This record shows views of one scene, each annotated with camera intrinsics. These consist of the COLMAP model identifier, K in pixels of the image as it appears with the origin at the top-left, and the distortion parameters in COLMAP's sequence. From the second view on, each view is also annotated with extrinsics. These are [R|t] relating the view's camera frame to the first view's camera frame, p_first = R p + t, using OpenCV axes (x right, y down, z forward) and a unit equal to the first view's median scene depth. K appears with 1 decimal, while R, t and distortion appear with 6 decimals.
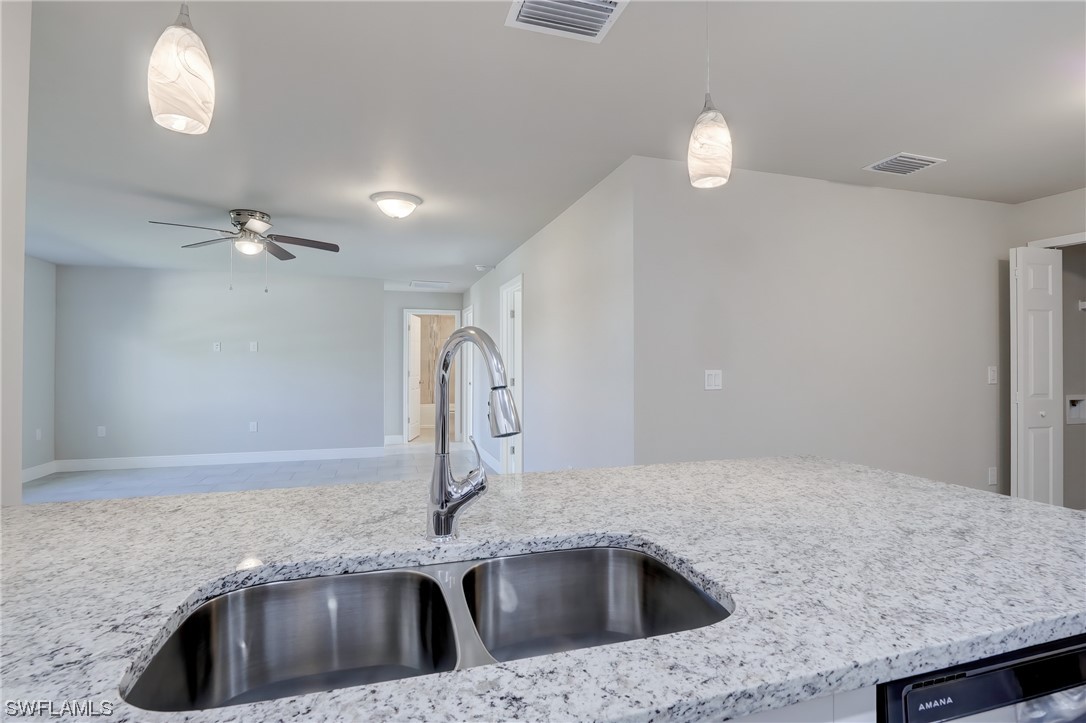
lens RADIAL K [[528.8, 0, 540.1], [0, 528.8, 361.4], [0, 0, 1]] dist [-0.008416, -0.001072]
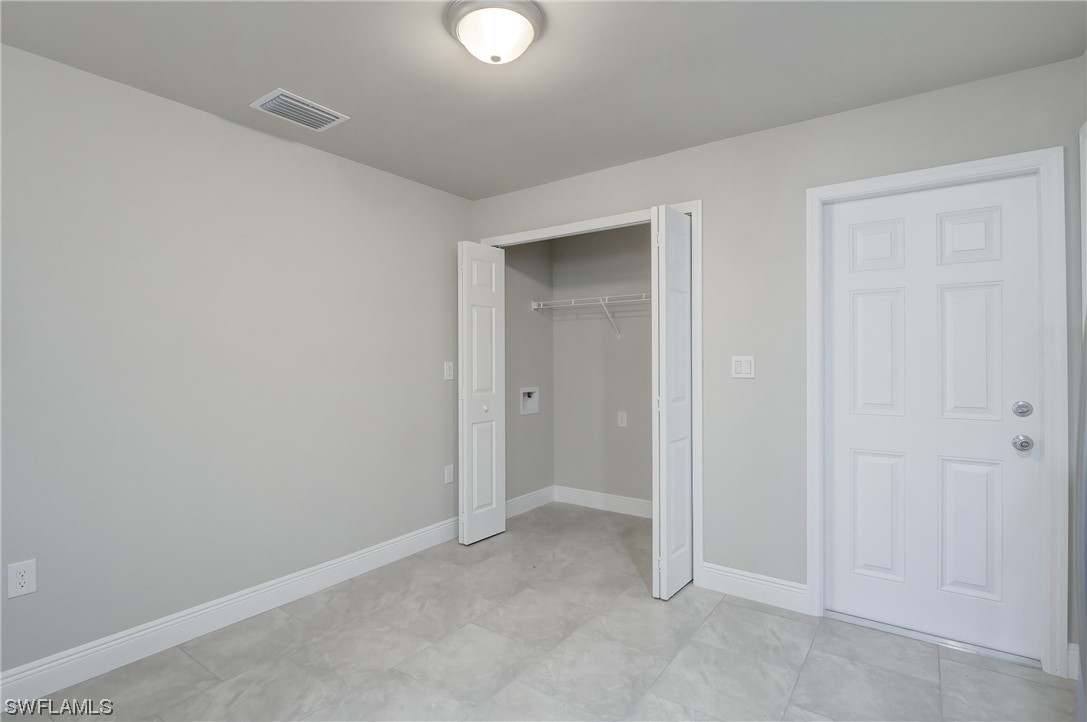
lens RADIAL K [[529.3, 0, 540.6], [0, 529.3, 360.9], [0, 0, 1]] dist [-0.008416, -0.001072]
pose [[0.801157, -0.006116, 0.598423, 0.425627], [0.002546, 0.999974, 0.006811, 0.001637], [-0.598449, -0.003933, 0.801151, 0.114106]]
